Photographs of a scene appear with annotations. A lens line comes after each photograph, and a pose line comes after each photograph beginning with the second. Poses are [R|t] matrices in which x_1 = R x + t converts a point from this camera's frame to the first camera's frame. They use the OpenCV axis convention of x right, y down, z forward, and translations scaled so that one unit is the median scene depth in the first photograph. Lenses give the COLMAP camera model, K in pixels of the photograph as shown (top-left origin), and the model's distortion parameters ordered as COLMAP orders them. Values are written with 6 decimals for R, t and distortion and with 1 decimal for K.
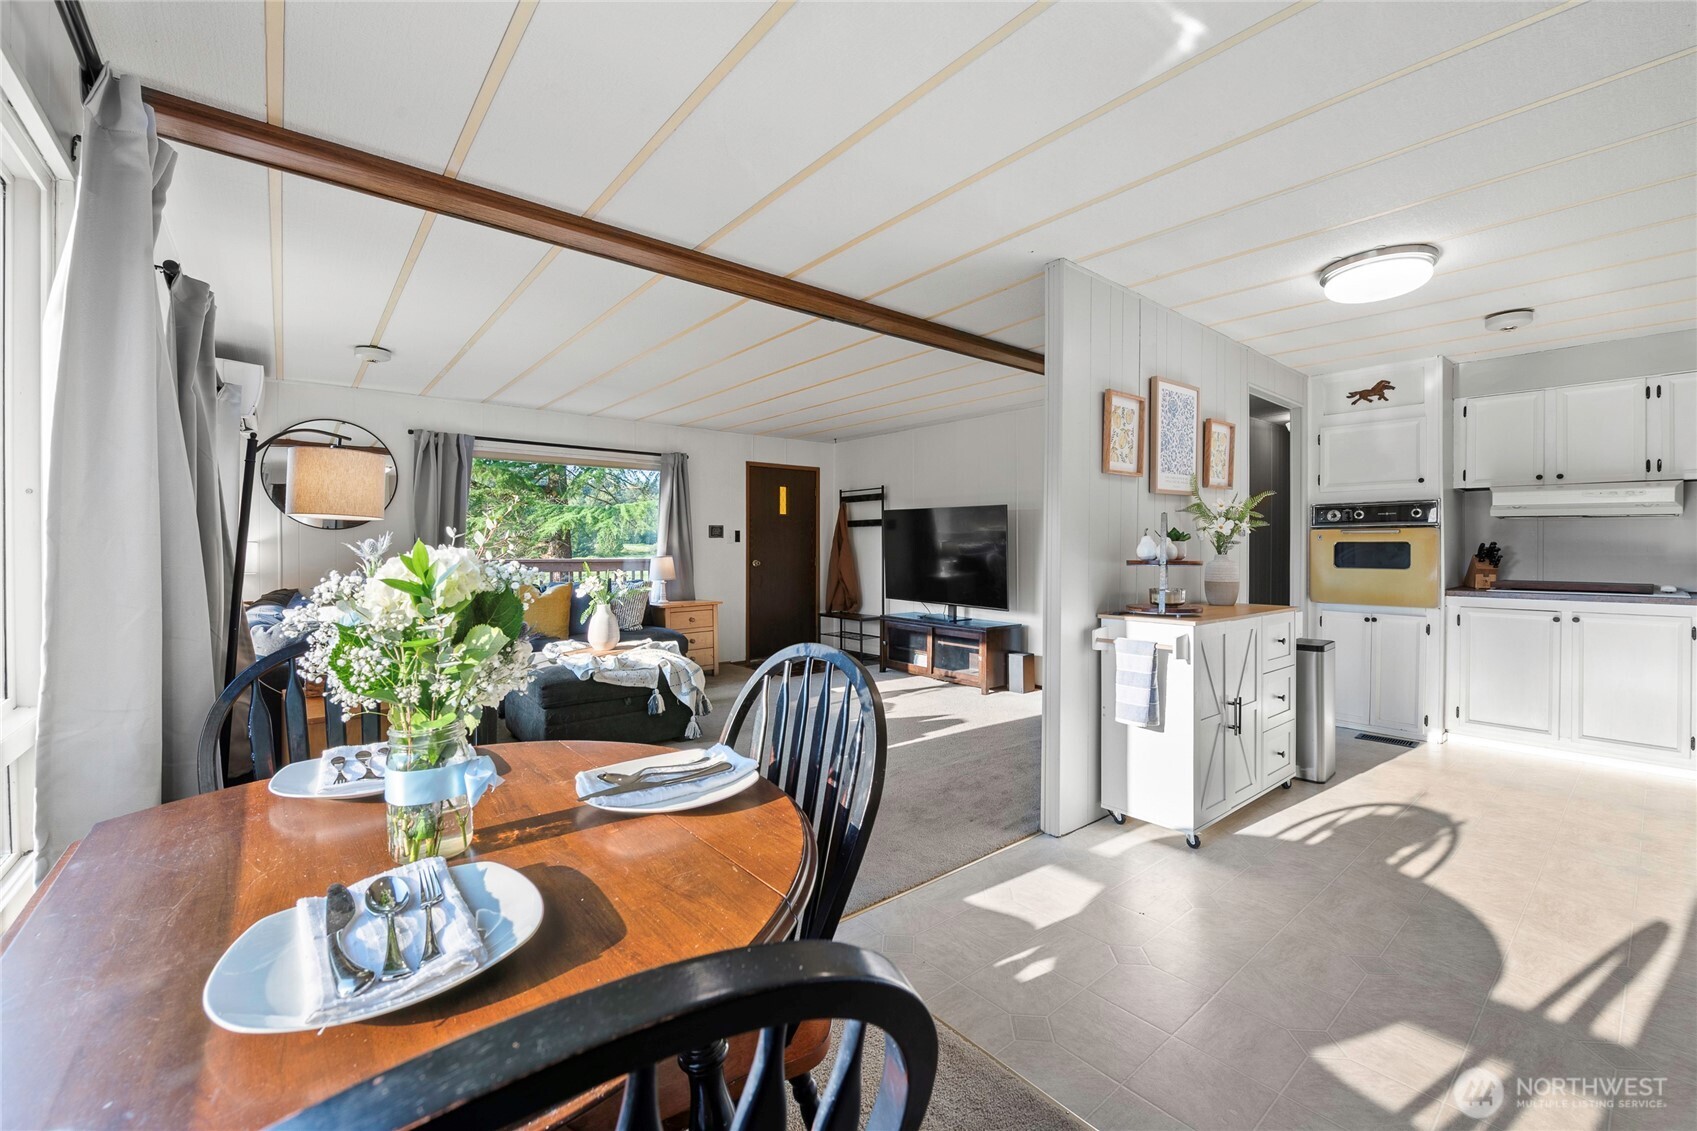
lens RADIAL K [[694.9, 0, 854.4], [0, 694.9, 553.0], [0, 0, 1]] dist [-0.002322, -0.000201]
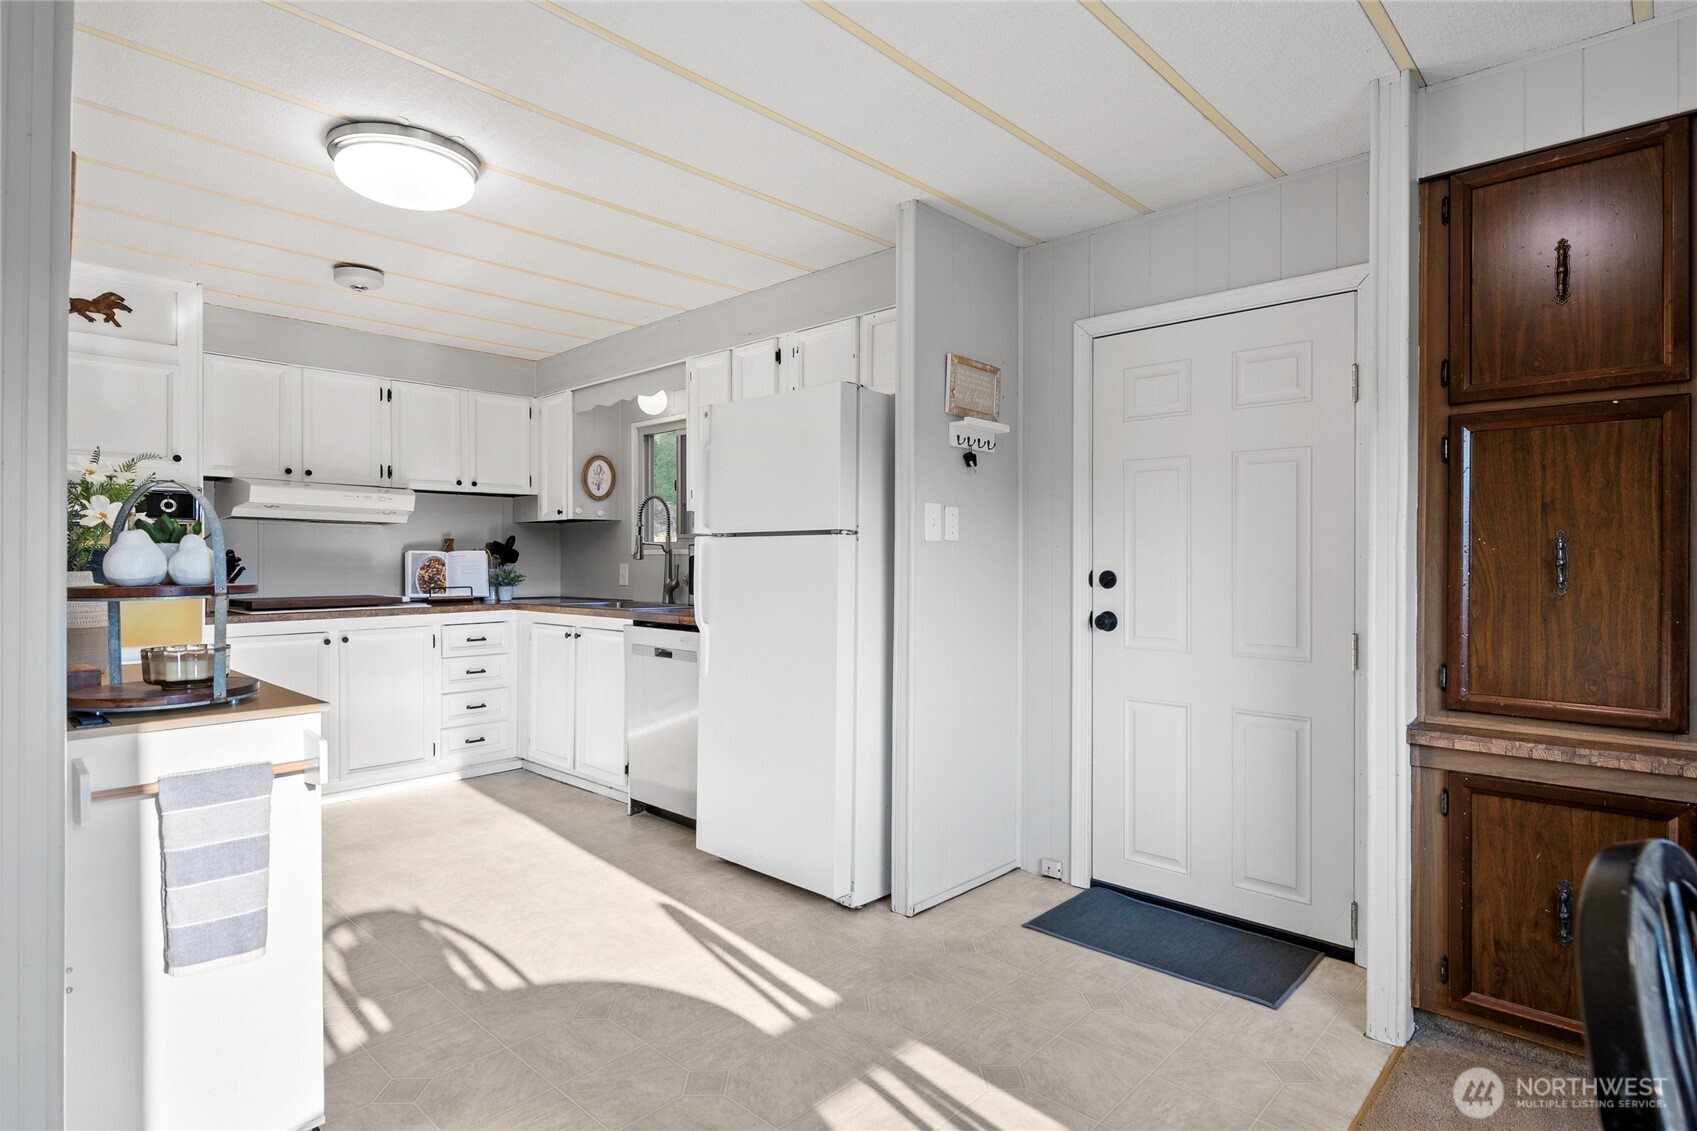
lens RADIAL K [[895.9, 0, 846.2], [0, 895.9, 548.9], [0, 0, 1]] dist [0.002912, 0.000485]
pose [[-0.121506, 0.010400, 0.992536, -0.178497], [0.010542, 0.999902, -0.009187, -0.000943], [-0.992535, 0.009348, -0.121603, 0.598103]]
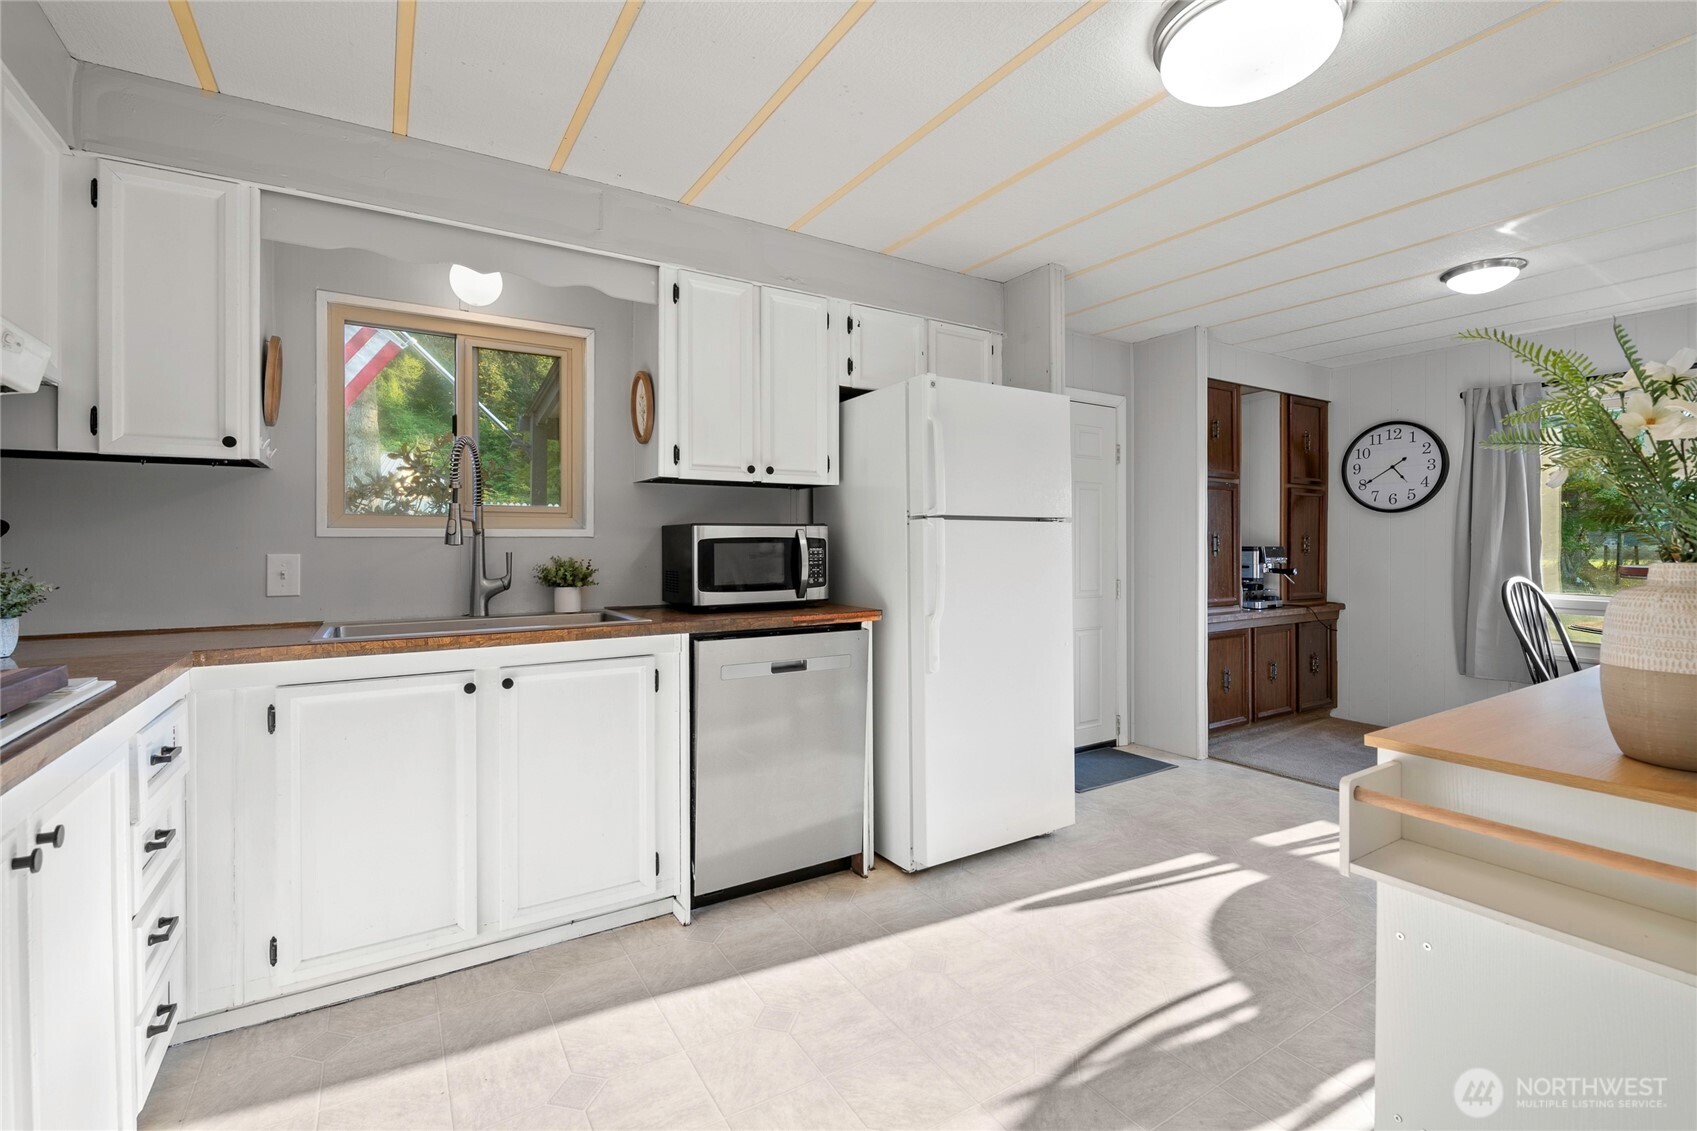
lens RADIAL K [[769.9, 0, 860.3], [0, 769.9, 539.3], [0, 0, 1]] dist [0.012713, -0.000059]
pose [[-0.993477, 0.001803, 0.114019, 0.877443], [0.002984, 0.999944, 0.010191, -0.013896], [-0.113994, 0.010465, -0.993426, 1.470546]]
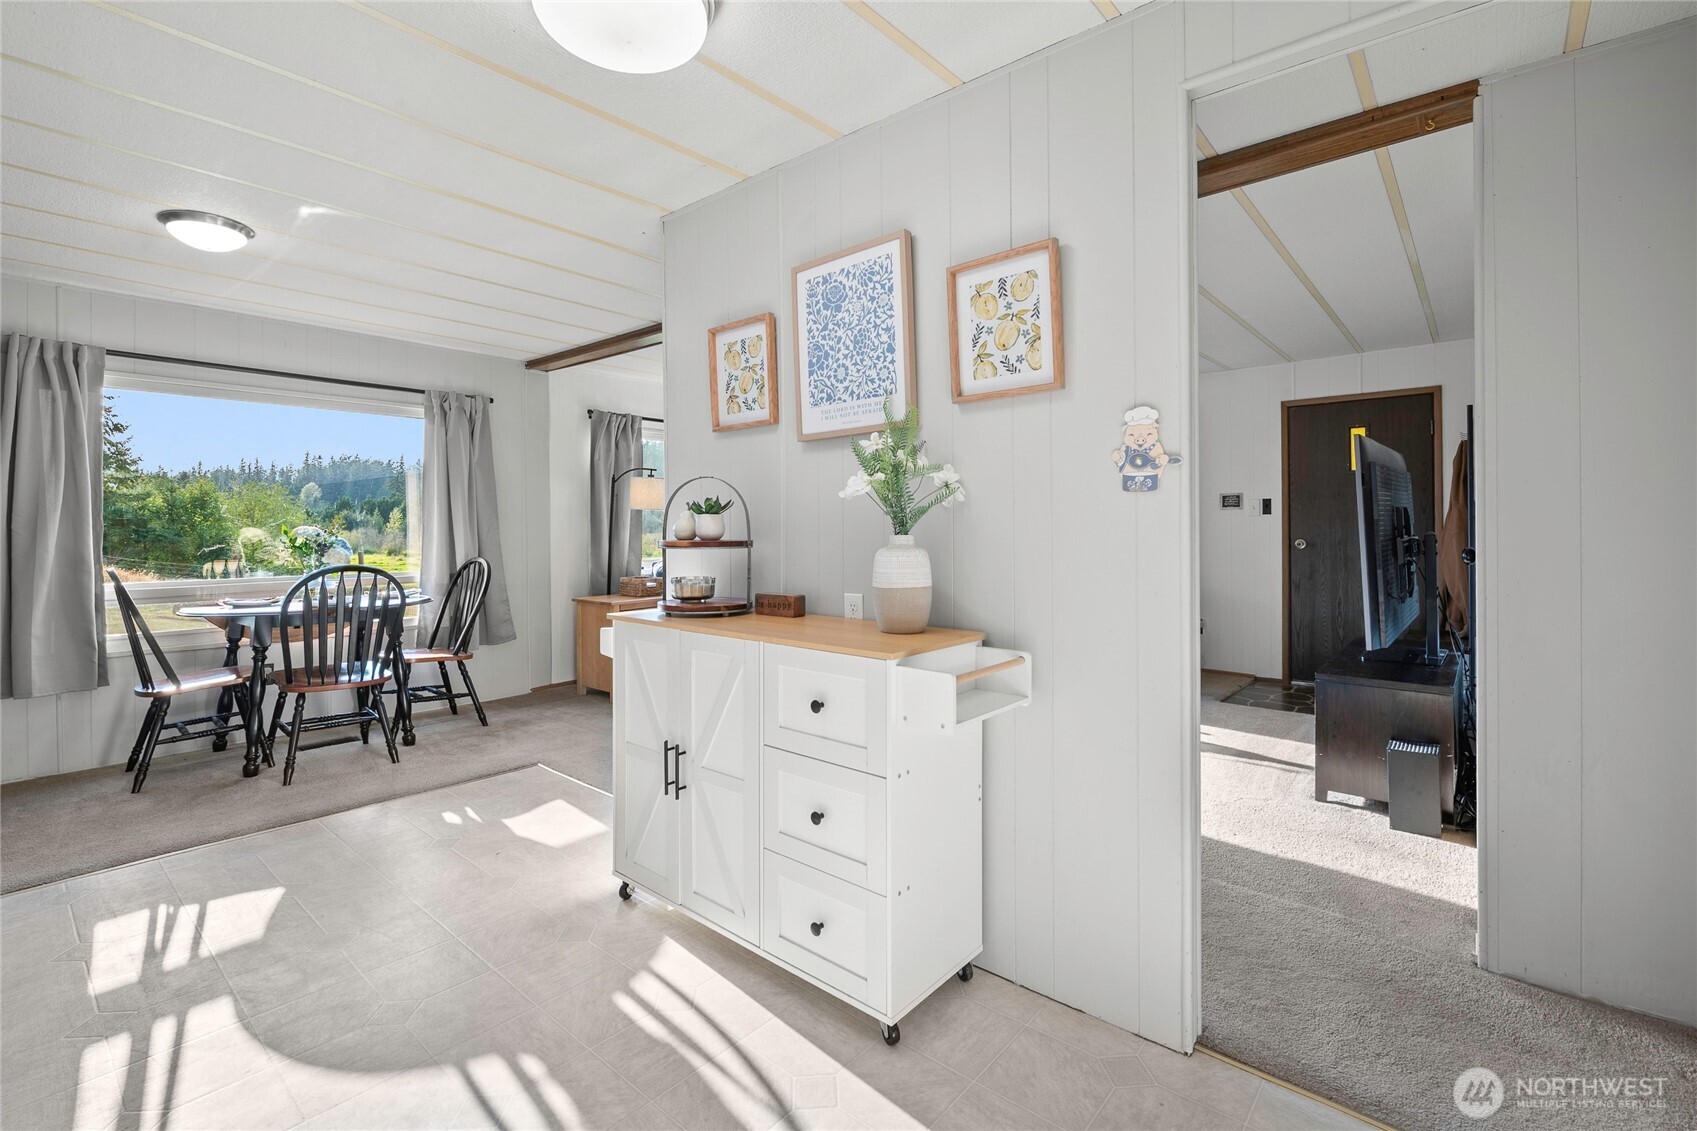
lens RADIAL K [[759.7, 0, 853.8], [0, 759.7, 527.9], [0, 0, 1]] dist [0.002194, -0.000108]
pose [[0.168844, 0.010428, -0.985588, 1.201642], [-0.008572, 0.999922, 0.009111, -0.011062], [0.985606, 0.006910, 0.168920, 0.959097]]
